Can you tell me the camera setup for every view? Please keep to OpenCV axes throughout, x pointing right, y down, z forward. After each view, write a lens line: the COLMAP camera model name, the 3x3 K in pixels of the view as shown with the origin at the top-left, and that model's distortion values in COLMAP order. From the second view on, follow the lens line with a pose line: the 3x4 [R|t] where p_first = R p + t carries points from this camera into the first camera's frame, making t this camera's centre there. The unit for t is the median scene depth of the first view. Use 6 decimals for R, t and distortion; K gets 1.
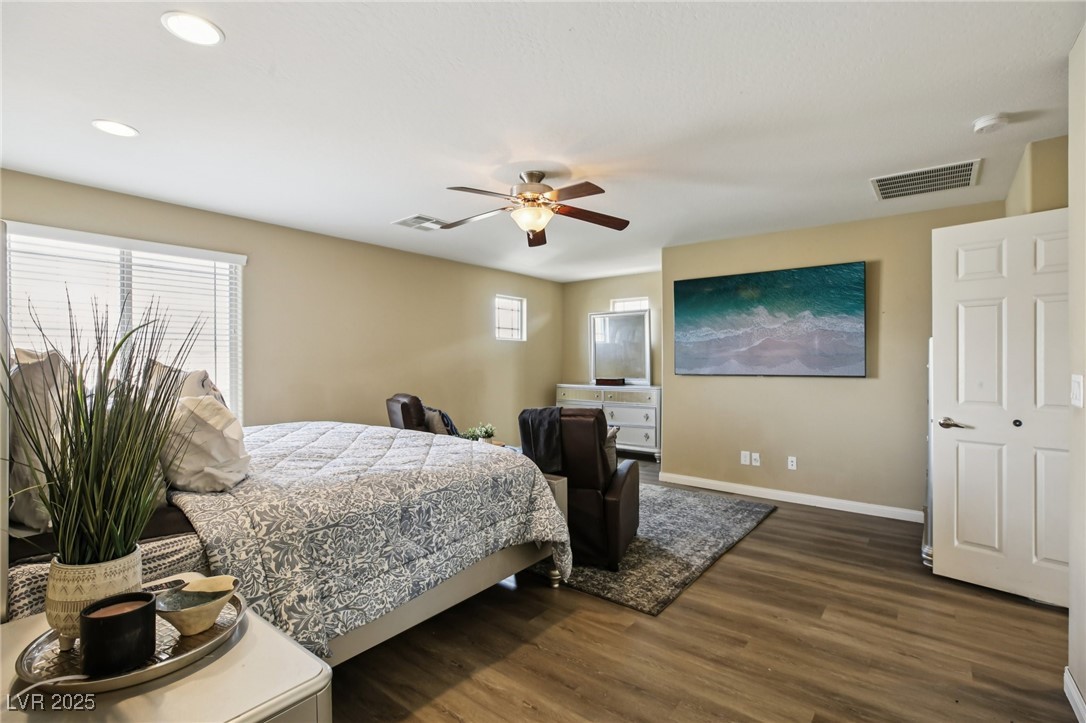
lens RADIAL K [[506.8, 0, 542.5], [0, 506.8, 360.8], [0, 0, 1]] dist [-0.024001, 0.001560]
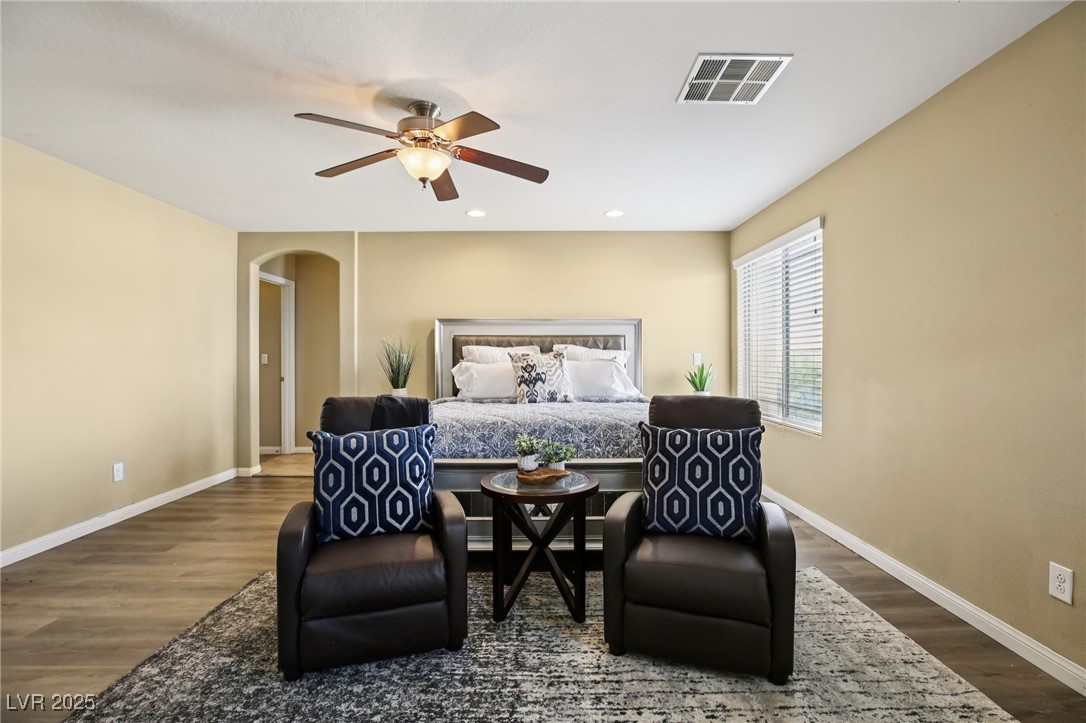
lens RADIAL K [[506.8, 0, 543.9], [0, 506.8, 361.0], [0, 0, 1]] dist [-0.024001, 0.001560]
pose [[-0.783224, 0.002172, -0.621736, 0.326829], [0.000691, 0.999996, 0.002623, 0.032885], [0.621740, 0.001625, -0.783222, 1.733856]]
